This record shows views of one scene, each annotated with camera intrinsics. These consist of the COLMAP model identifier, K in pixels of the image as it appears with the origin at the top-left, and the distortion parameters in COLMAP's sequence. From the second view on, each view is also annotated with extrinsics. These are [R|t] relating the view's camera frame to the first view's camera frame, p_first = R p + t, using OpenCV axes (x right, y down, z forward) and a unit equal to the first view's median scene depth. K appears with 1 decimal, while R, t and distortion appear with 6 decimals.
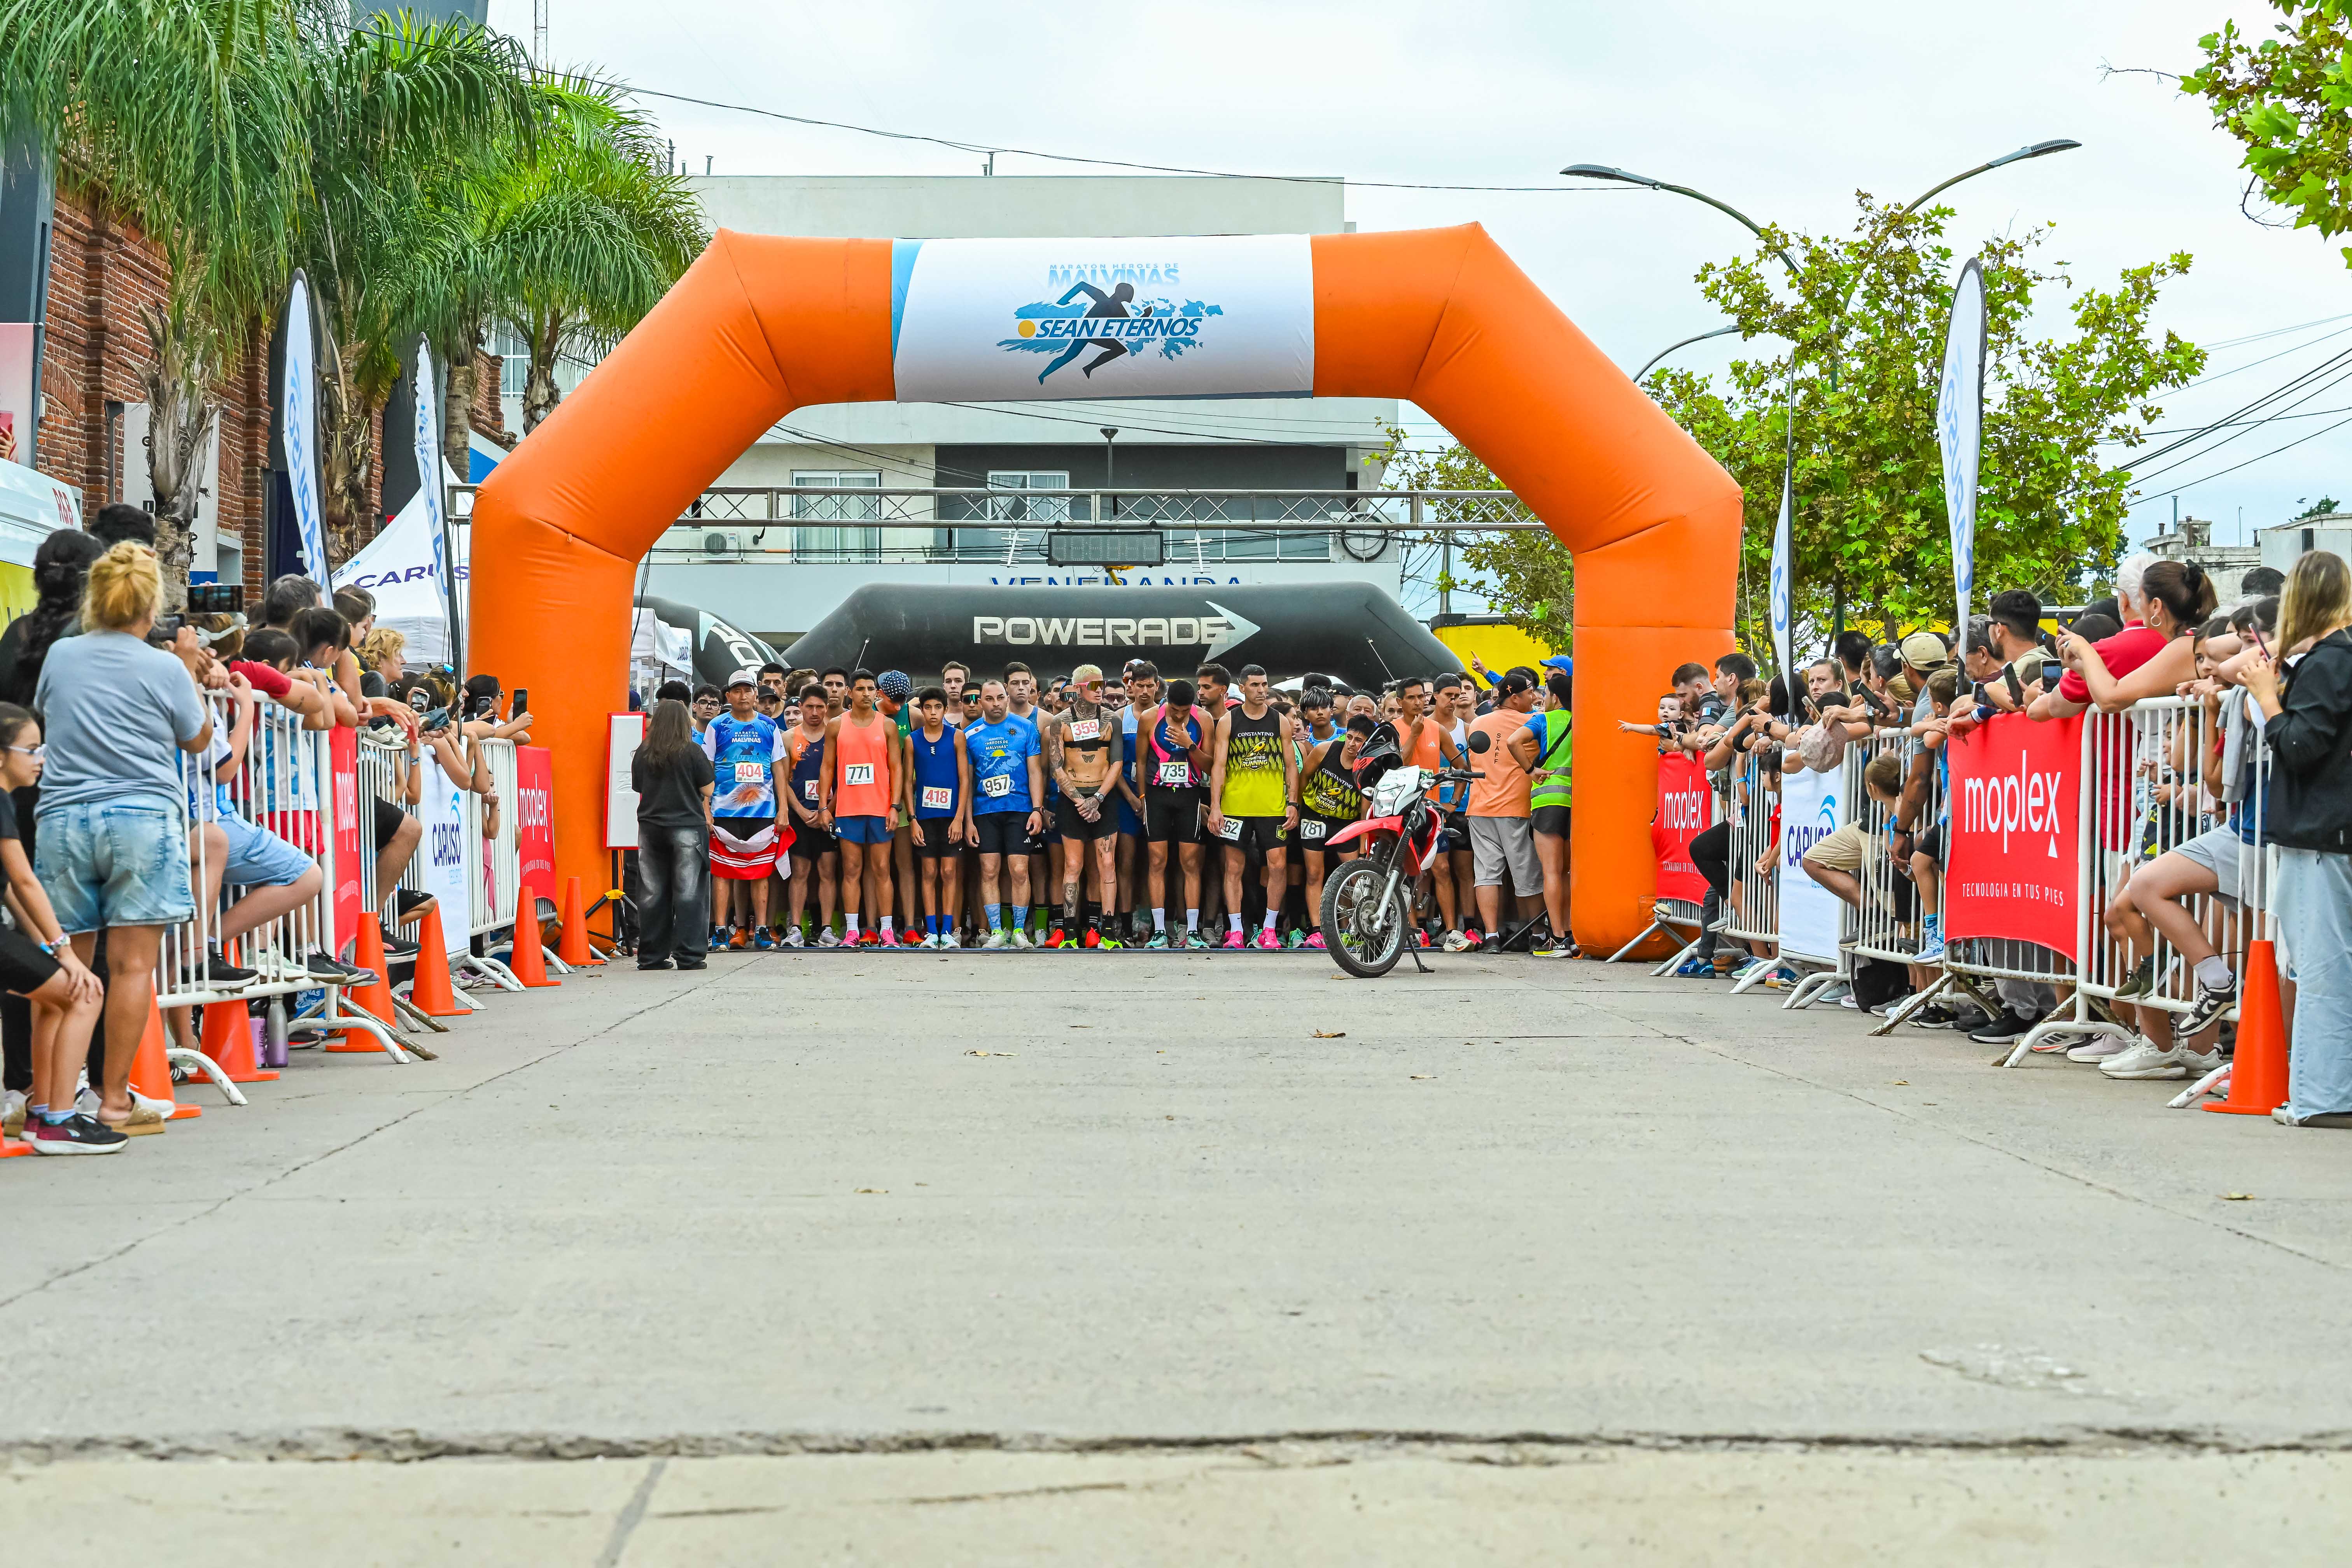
lens RADIAL K [[4903.6, 0, 1183.2], [0, 4903.6, 747.2], [0, 0, 1]] dist [-0.044606, -0.080358]
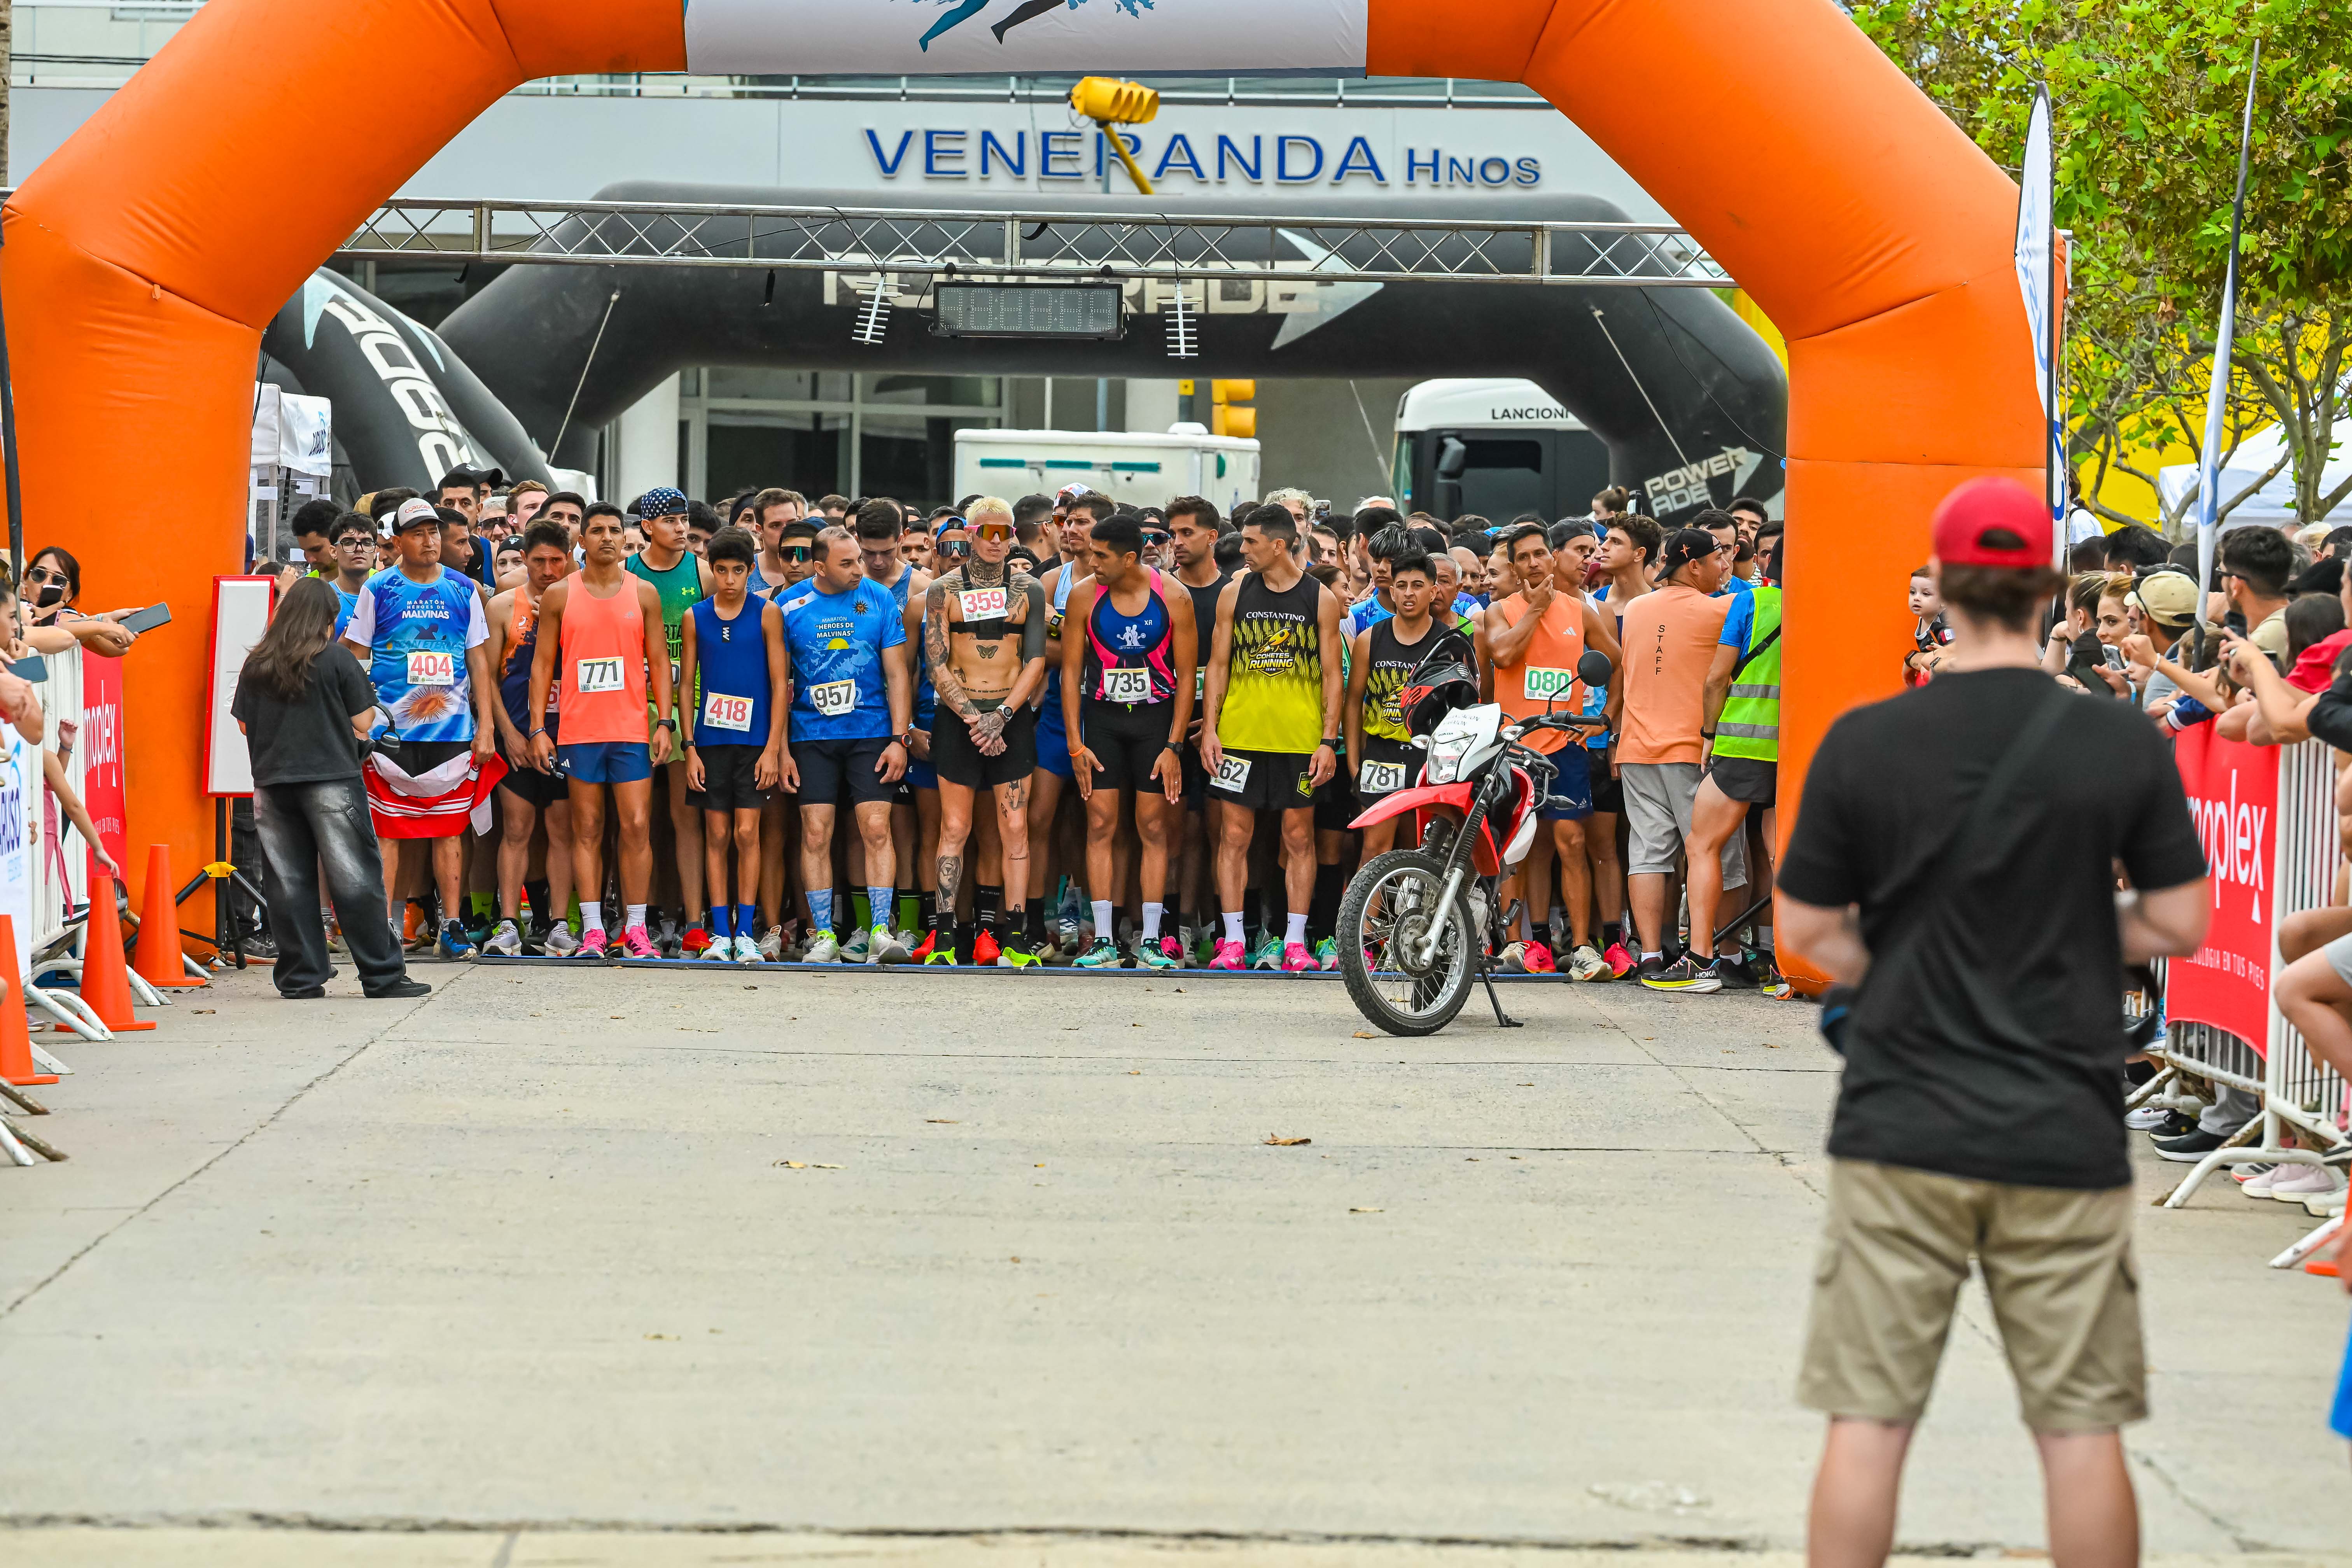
lens RADIAL K [[11246.0, 0, 1176.0], [0, 11246.0, 784.0], [0, 0, 1]] dist [-0.246065, 1.848564]
pose [[0.999790, 0.016700, -0.011882, 0.020153], [-0.016259, 0.999208, 0.036331, -0.032708], [0.012480, -0.036131, 0.999269, -0.394568]]
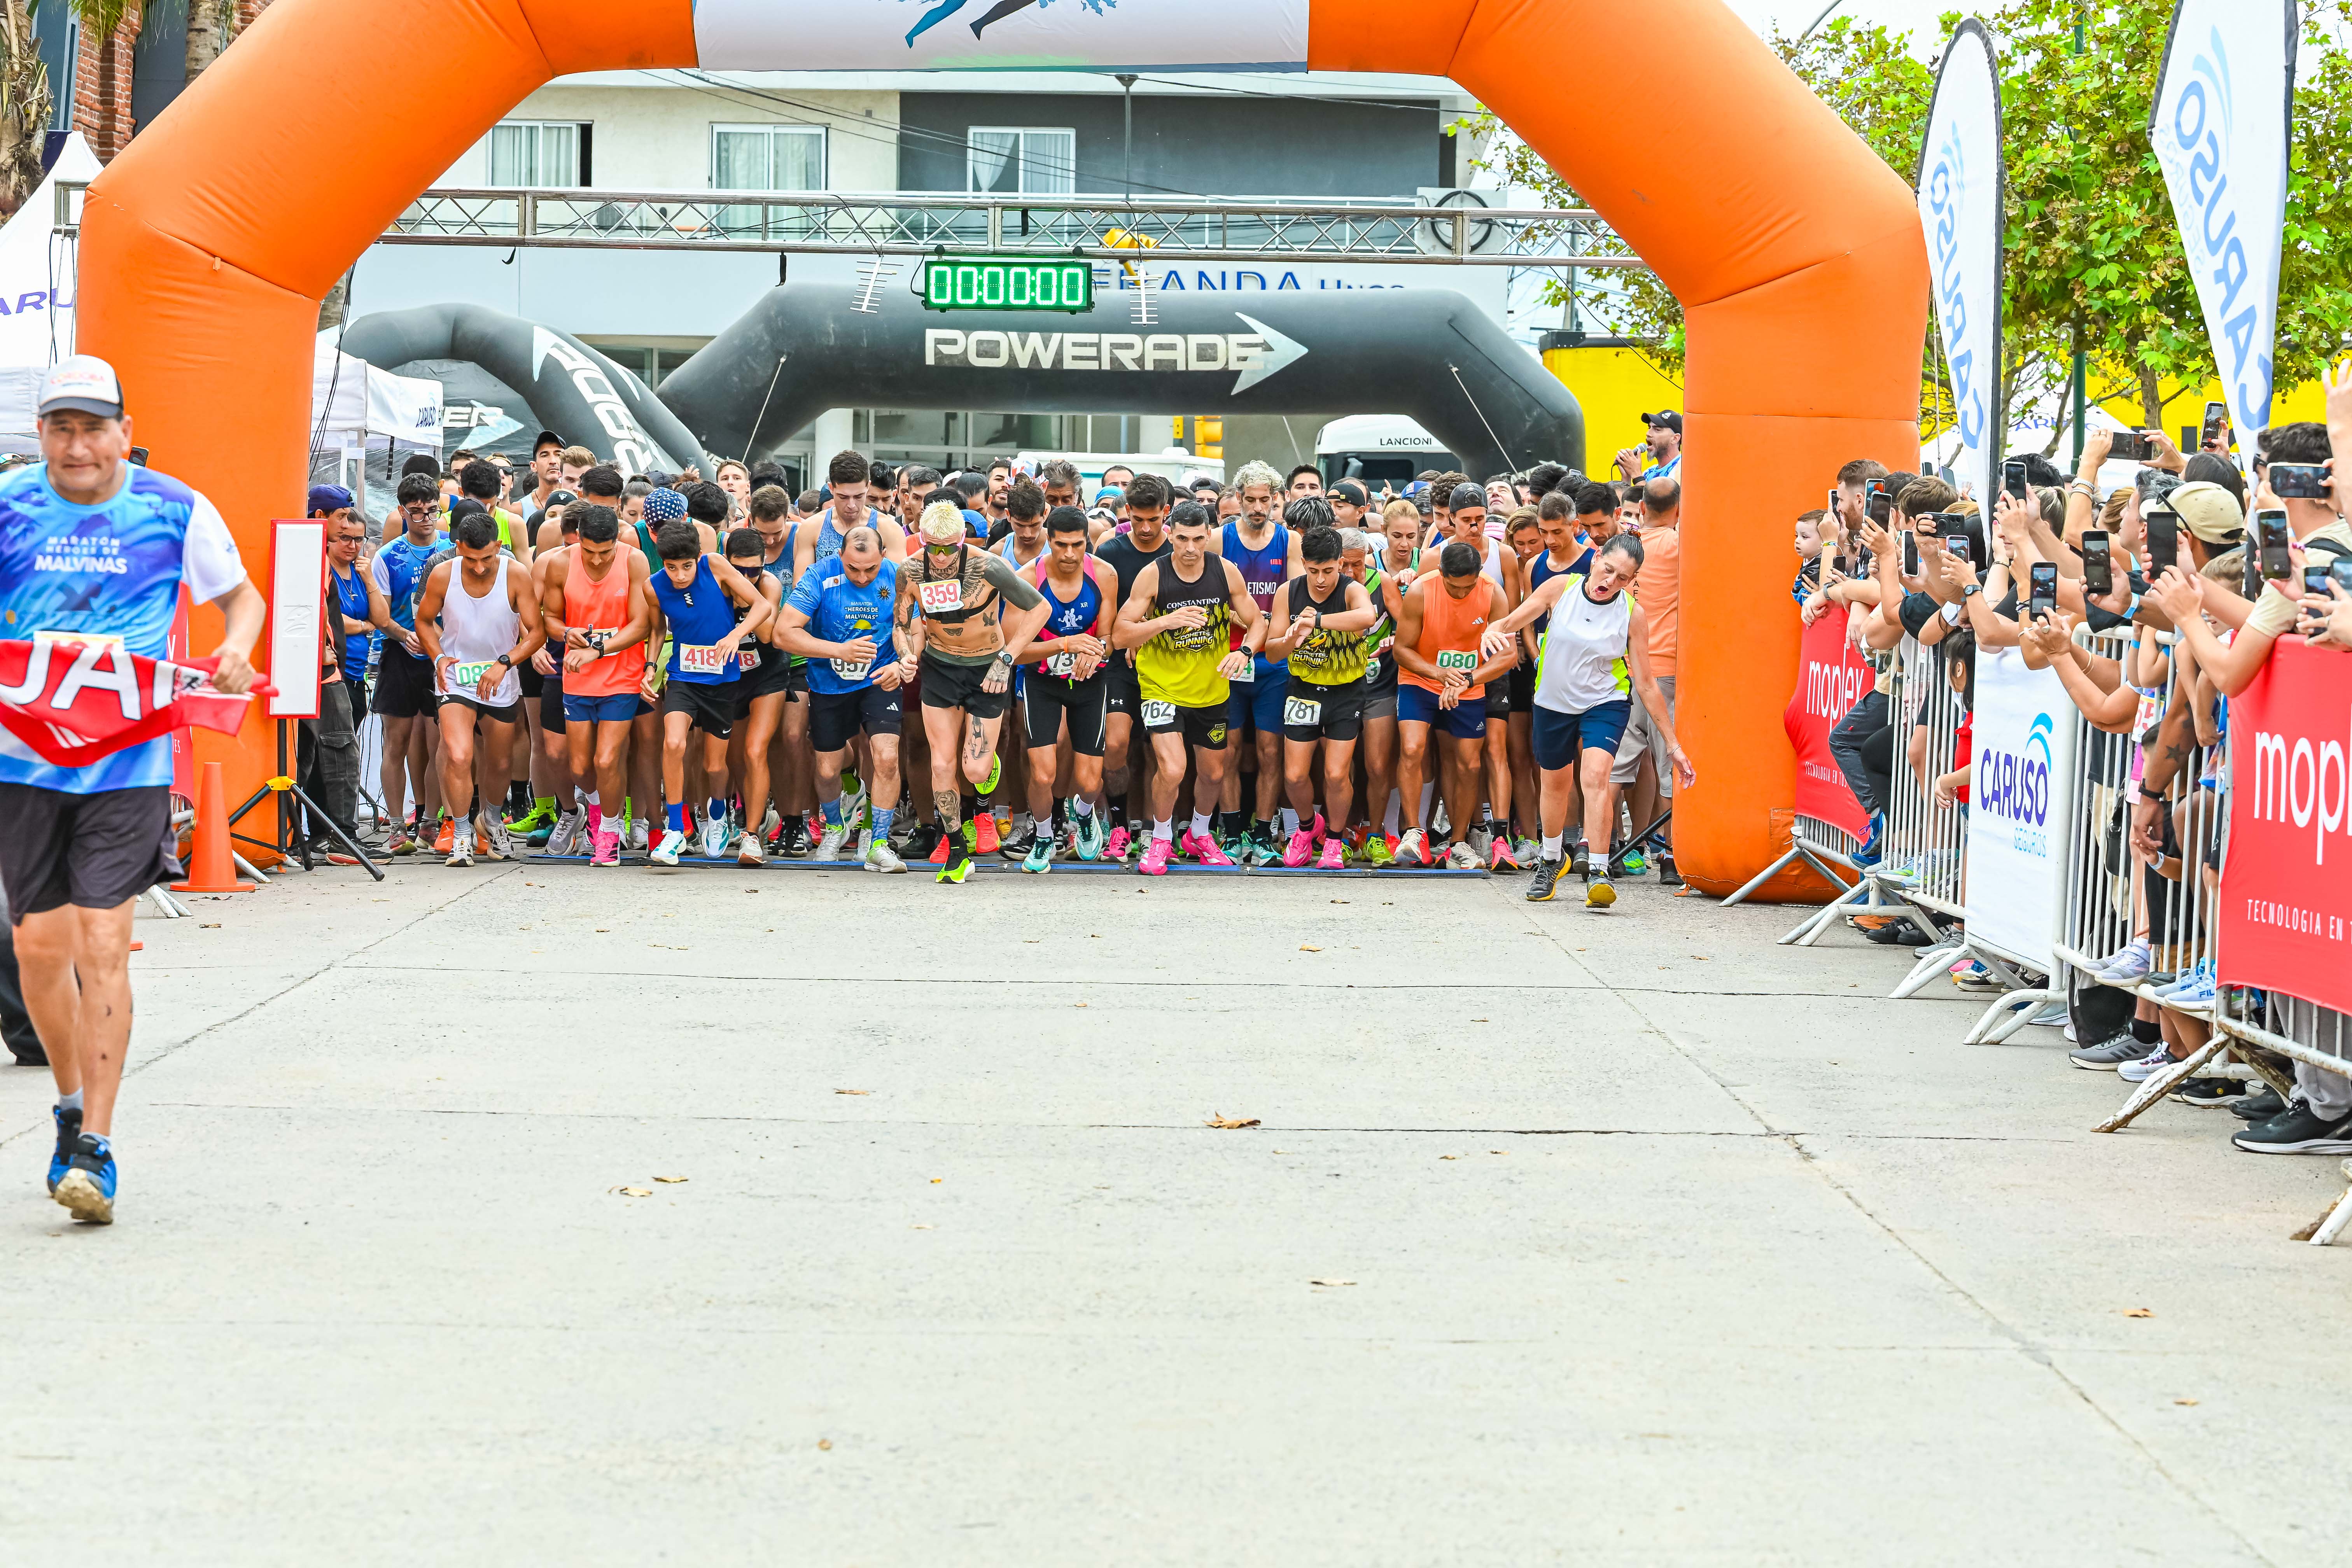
lens RADIAL K [[6150.7, 0, 1204.4], [0, 6150.7, 775.3], [0, 0, 1]] dist [-0.070631, 1.174825]
pose [[0.999855, 0.014793, -0.008494, 0.020123], [-0.014339, 0.998587, 0.051179, -0.016467], [0.009239, -0.051050, 0.998653, 0.134495]]
